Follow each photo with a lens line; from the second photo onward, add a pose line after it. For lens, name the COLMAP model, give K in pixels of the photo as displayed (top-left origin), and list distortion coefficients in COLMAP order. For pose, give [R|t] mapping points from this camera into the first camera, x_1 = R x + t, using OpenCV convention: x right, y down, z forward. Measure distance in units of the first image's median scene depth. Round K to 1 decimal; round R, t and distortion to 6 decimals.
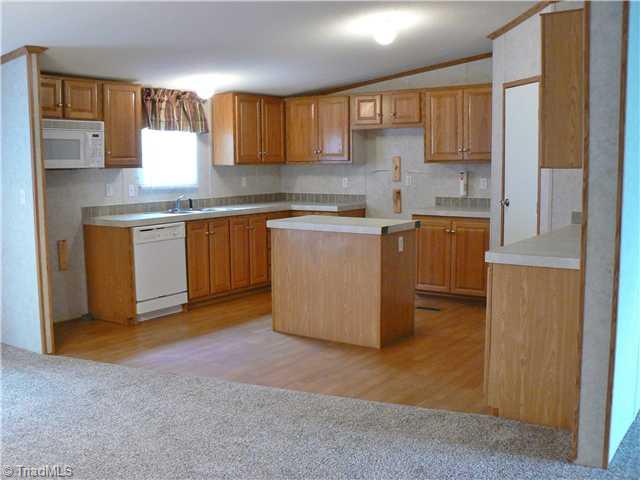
lens RADIAL K [[670.4, 0, 320.0], [0, 670.4, 240.0], [0, 0, 1]] dist [-0.239212, 0.209919]
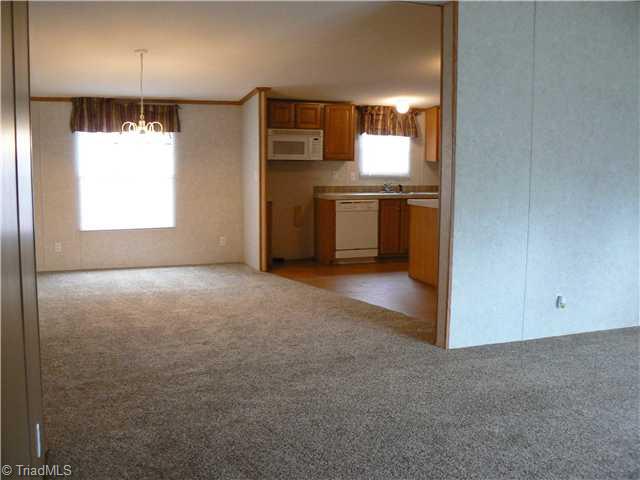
lens RADIAL K [[670.4, 0, 320.0], [0, 670.4, 240.0], [0, 0, 1]] dist [-0.239212, 0.209919]
pose [[0.822051, 0.080490, -0.563696, 0.527279], [-0.076870, 0.996584, 0.030201, 0.026548], [0.564201, 0.018504, 0.825430, -0.271017]]
